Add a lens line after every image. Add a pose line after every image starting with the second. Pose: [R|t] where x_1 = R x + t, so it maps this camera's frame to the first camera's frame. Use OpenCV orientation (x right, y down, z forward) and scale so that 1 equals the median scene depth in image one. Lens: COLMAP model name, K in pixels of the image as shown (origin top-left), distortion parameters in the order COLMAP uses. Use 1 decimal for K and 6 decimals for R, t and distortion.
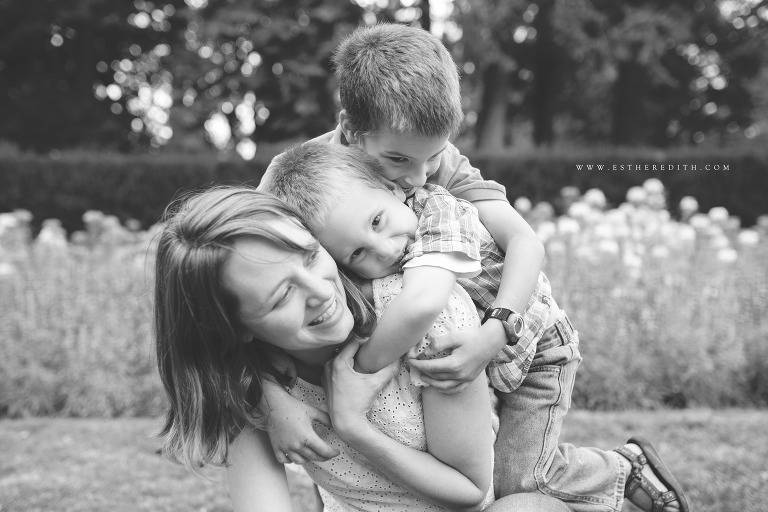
lens RADIAL K [[772.1, 0, 384.0], [0, 772.1, 256.0], [0, 0, 1]] dist [-0.007479, 0.003148]
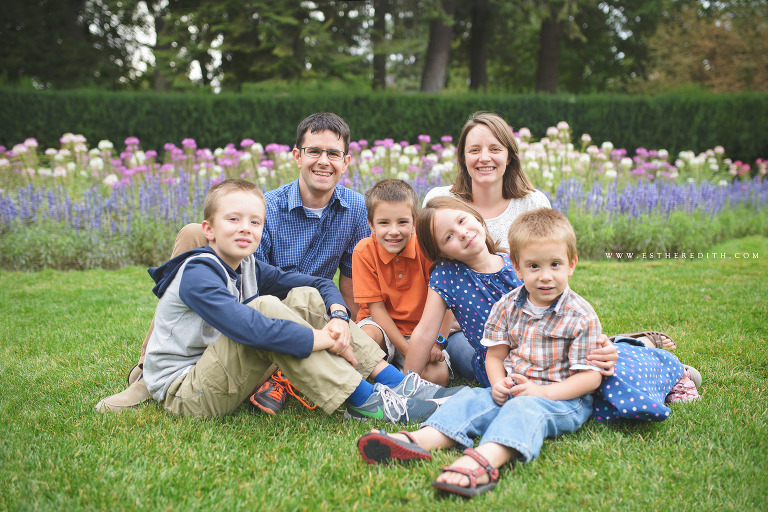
lens RADIAL K [[772.1, 0, 384.0], [0, 772.1, 256.0], [0, 0, 1]] dist [-0.007479, 0.003148]
pose [[0.994926, -0.002182, 0.100585, -0.155956], [-0.006396, 0.996371, 0.084877, 0.038531], [-0.100405, -0.085090, 0.991301, -0.497325]]
